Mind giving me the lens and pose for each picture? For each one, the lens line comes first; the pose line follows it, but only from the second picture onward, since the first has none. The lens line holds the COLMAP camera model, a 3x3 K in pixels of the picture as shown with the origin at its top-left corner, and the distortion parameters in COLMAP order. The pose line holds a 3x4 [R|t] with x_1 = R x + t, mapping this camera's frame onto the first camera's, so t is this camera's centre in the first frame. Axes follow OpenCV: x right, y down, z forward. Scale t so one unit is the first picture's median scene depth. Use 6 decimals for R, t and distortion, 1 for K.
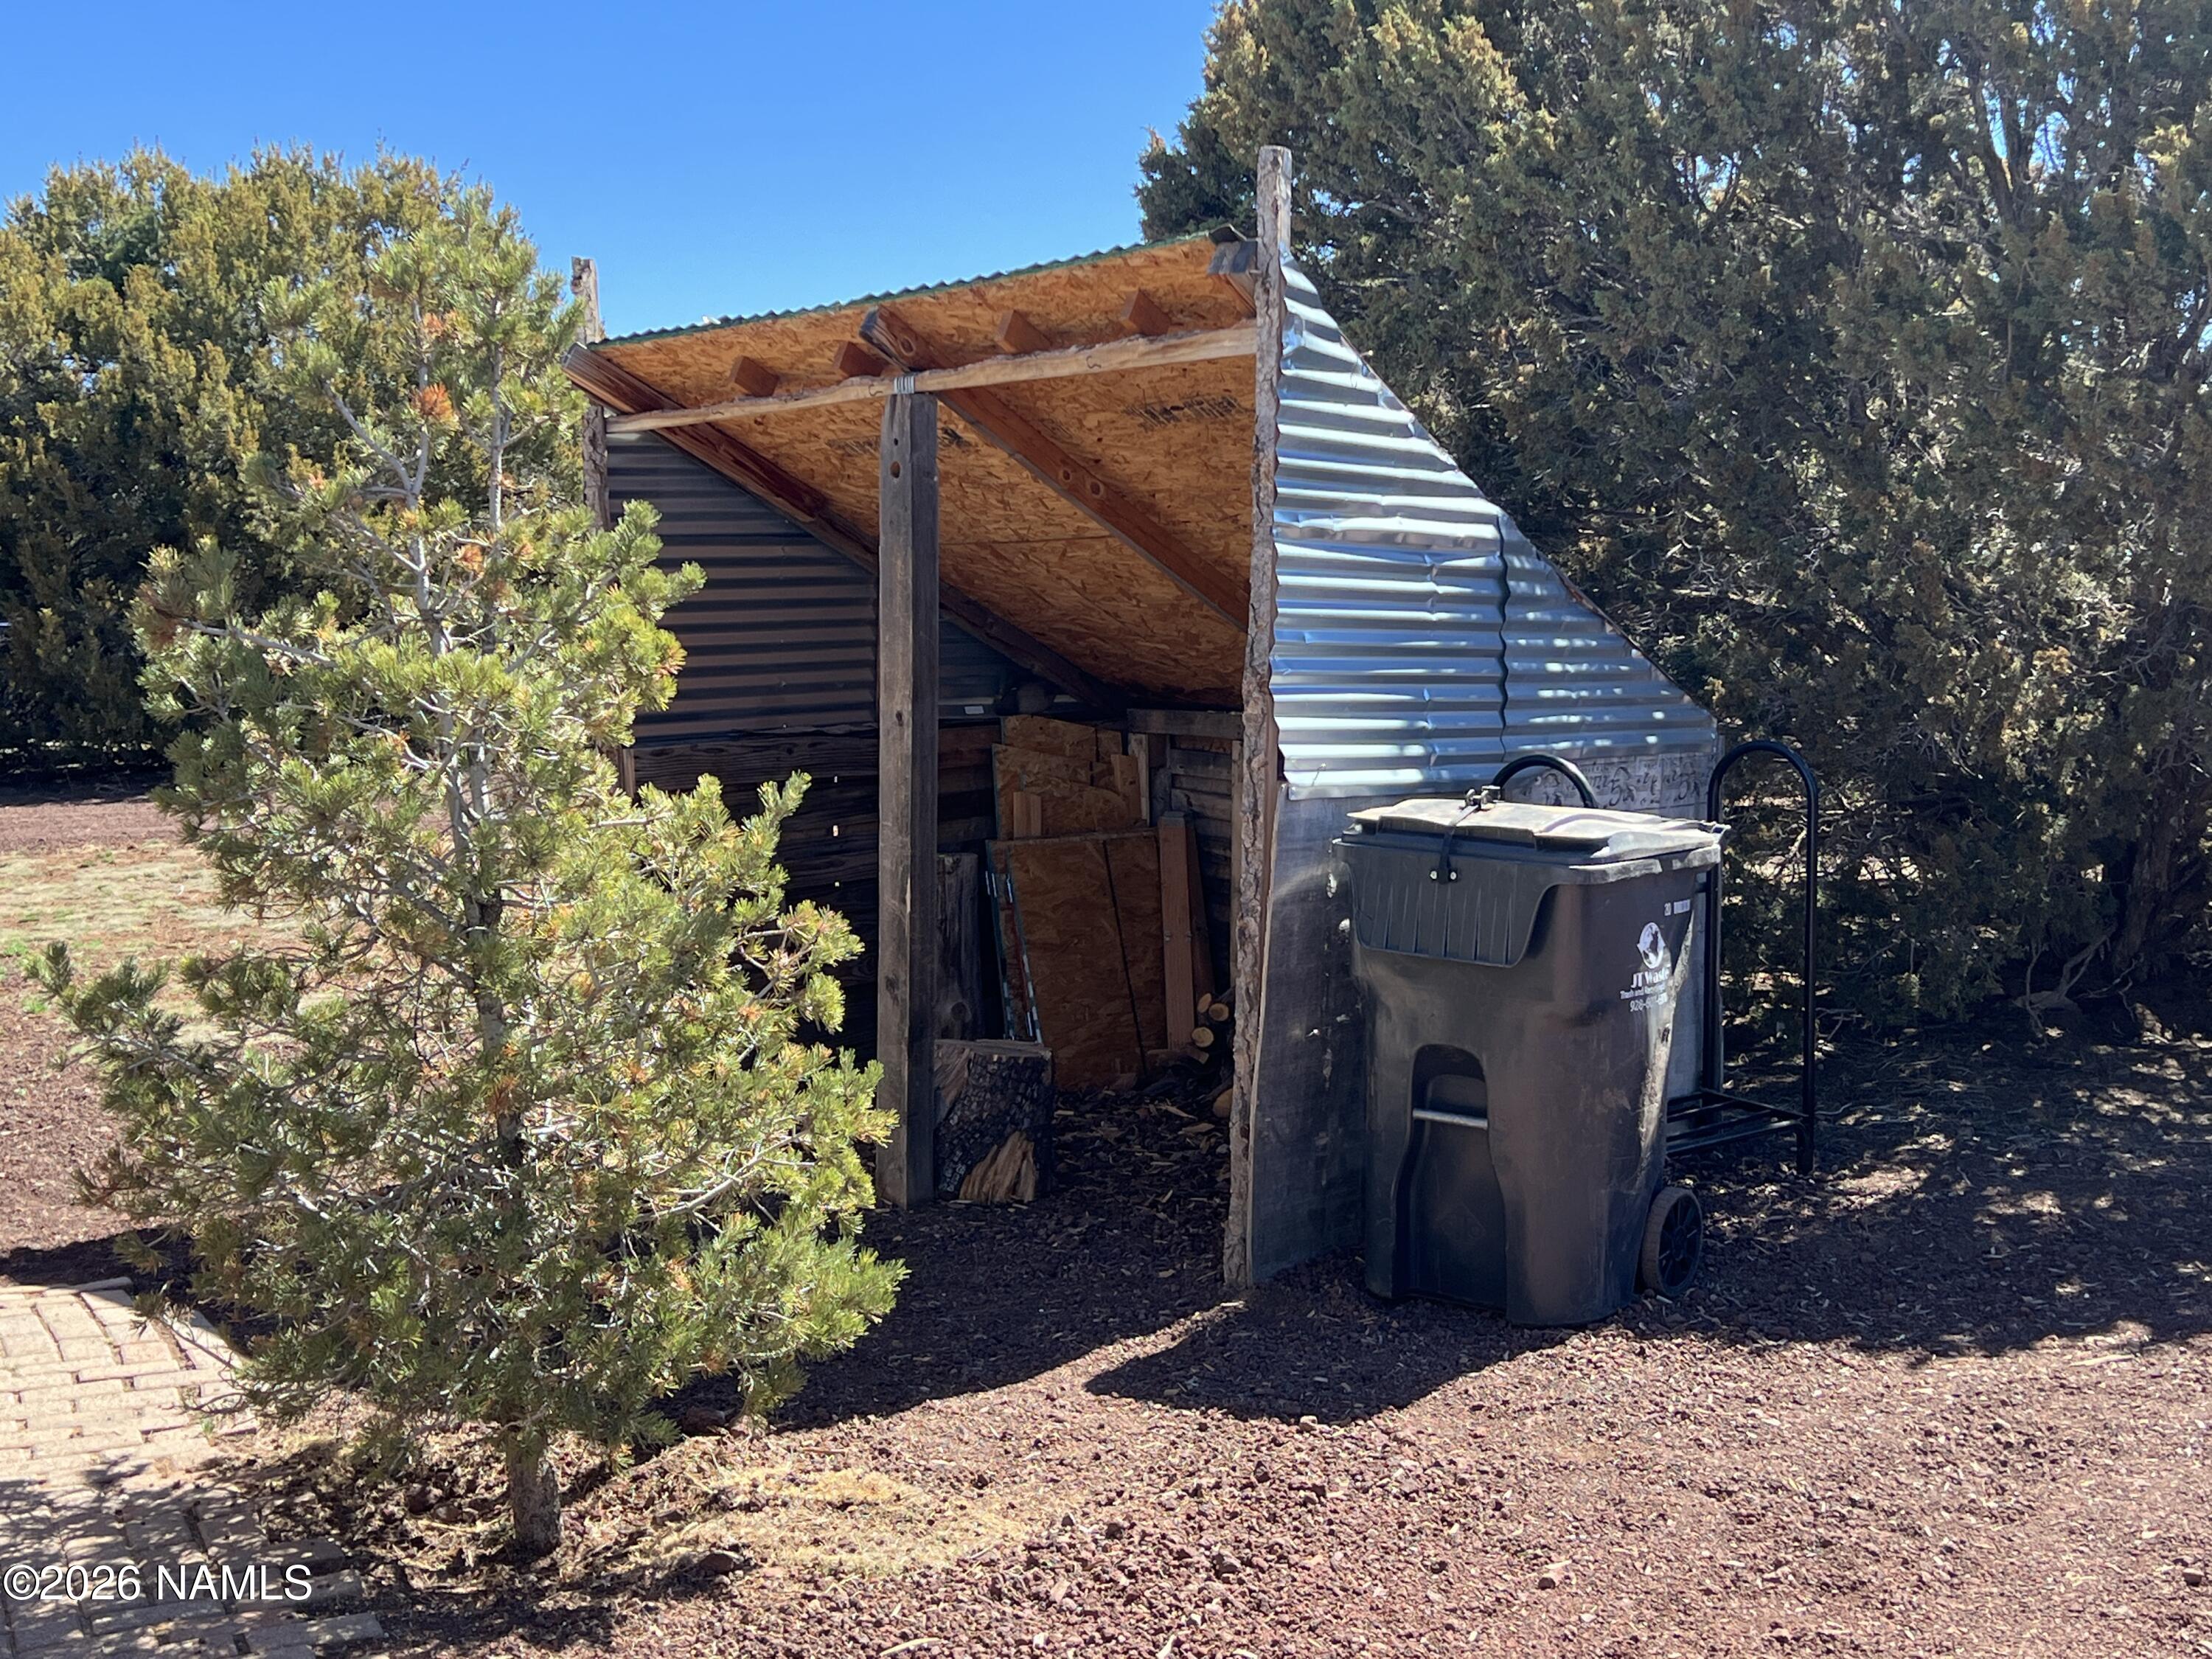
lens RADIAL K [[2833.8, 0, 1099.7], [0, 2833.8, 848.1], [0, 0, 1]] dist [0.091629, 0.000000]
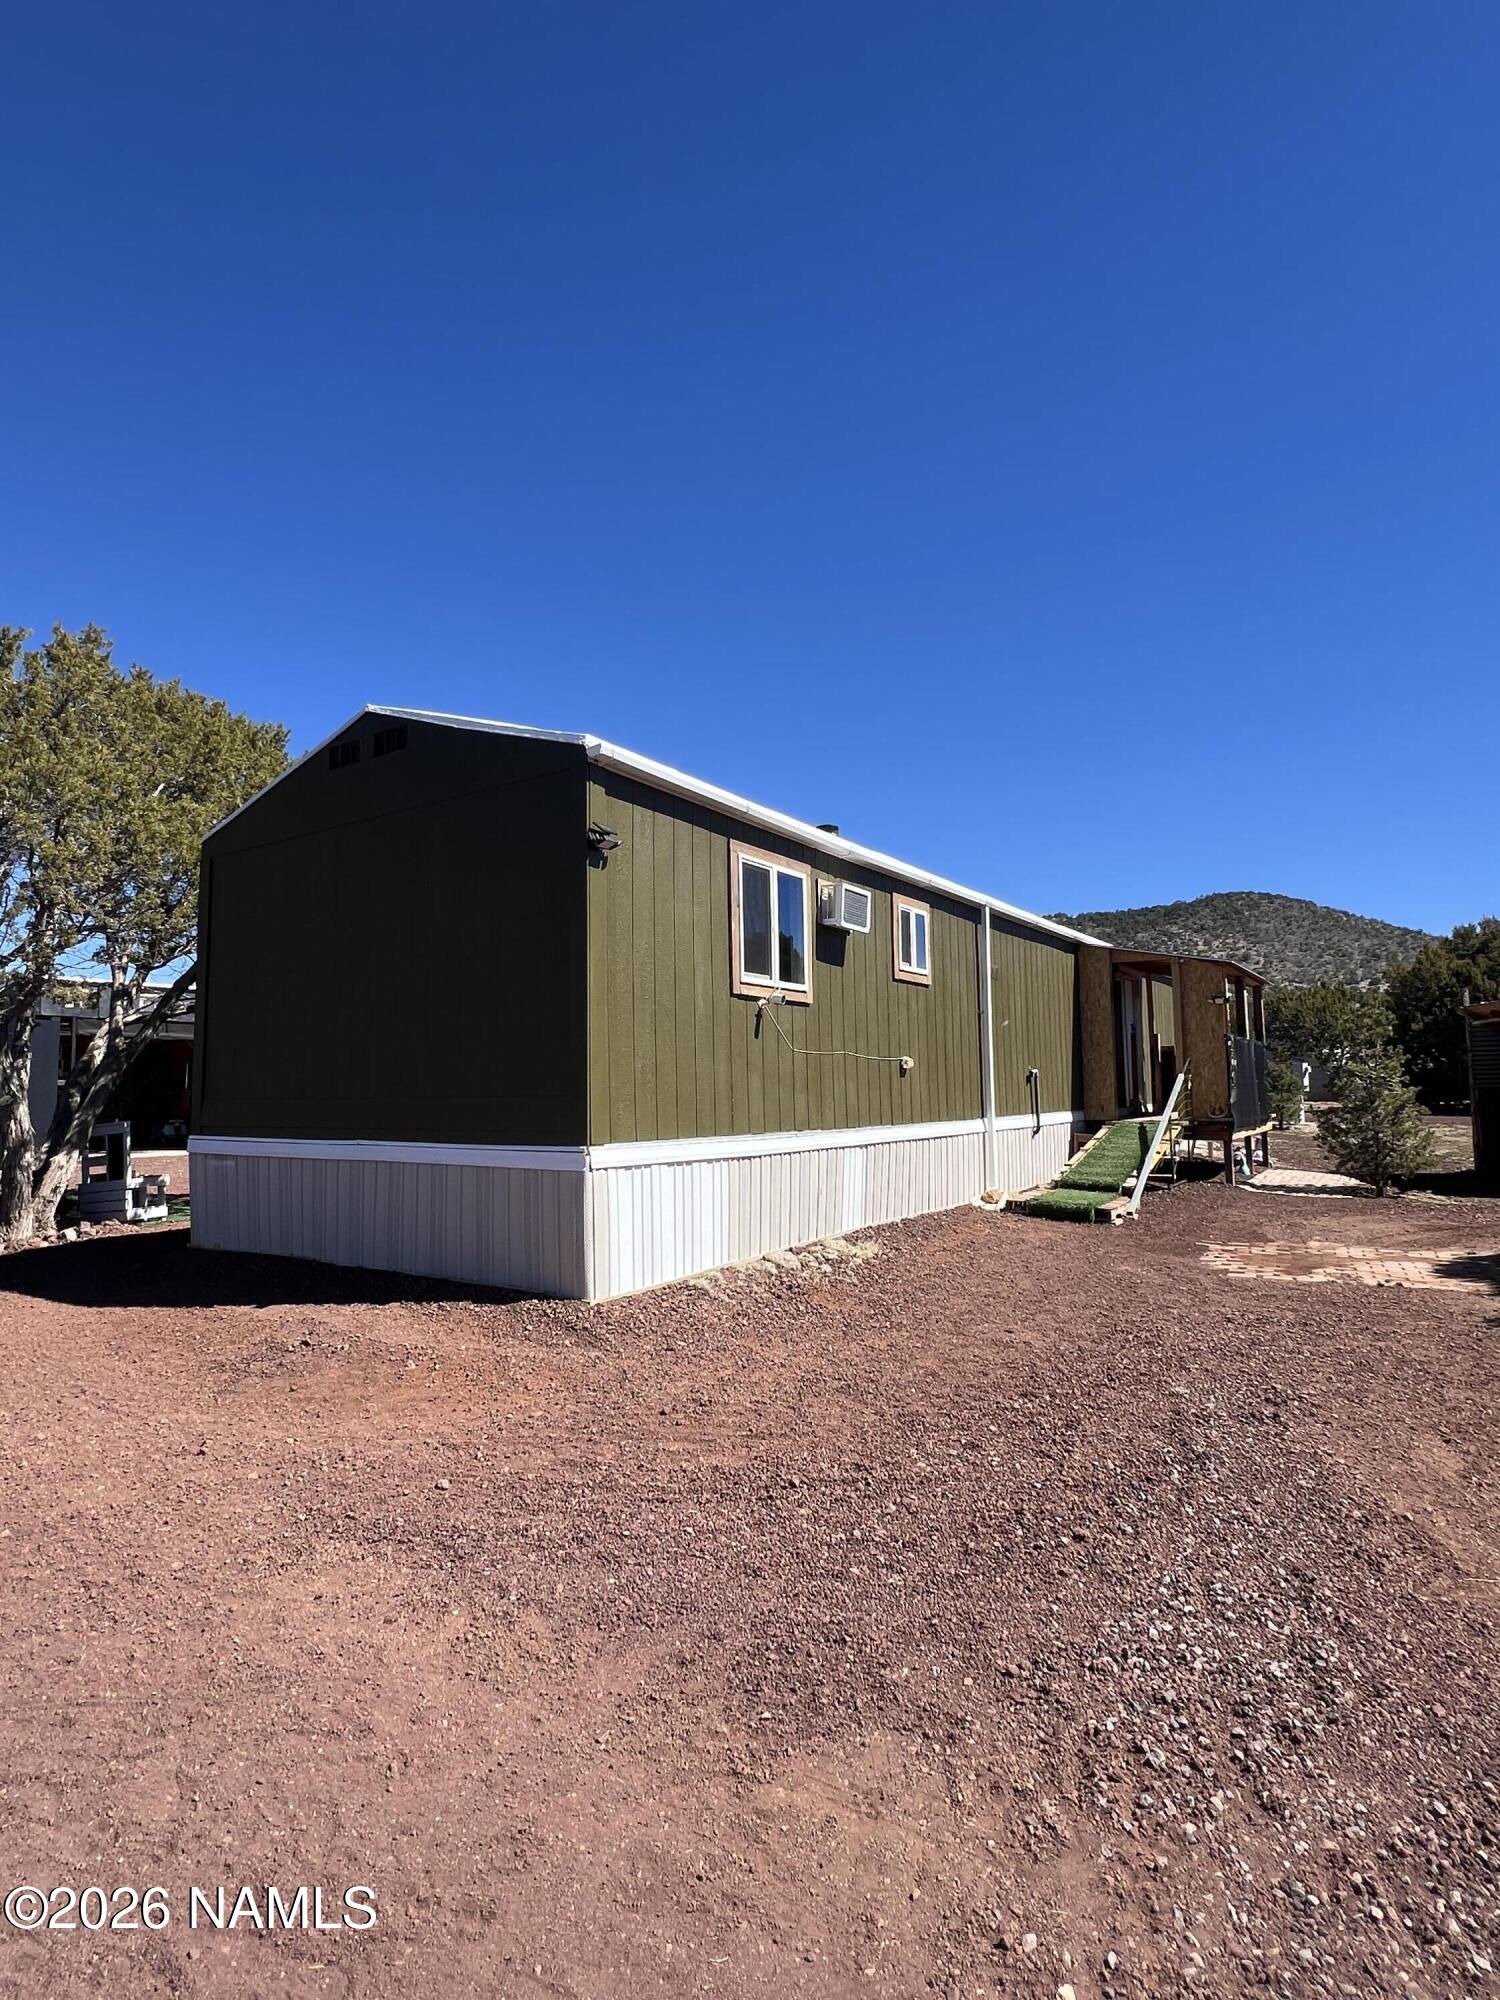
lens RADIAL K [[1063.0, 0, 763.6], [0, 1063.0, 1003.4], [0, 0, 1]] dist [-0.001944, 0.000087]
pose [[0.556894, -0.039321, -0.829653, 0.217776], [-0.071332, 0.992924, -0.094940, 0.026410], [0.827515, 0.112053, 0.550148, -0.342950]]
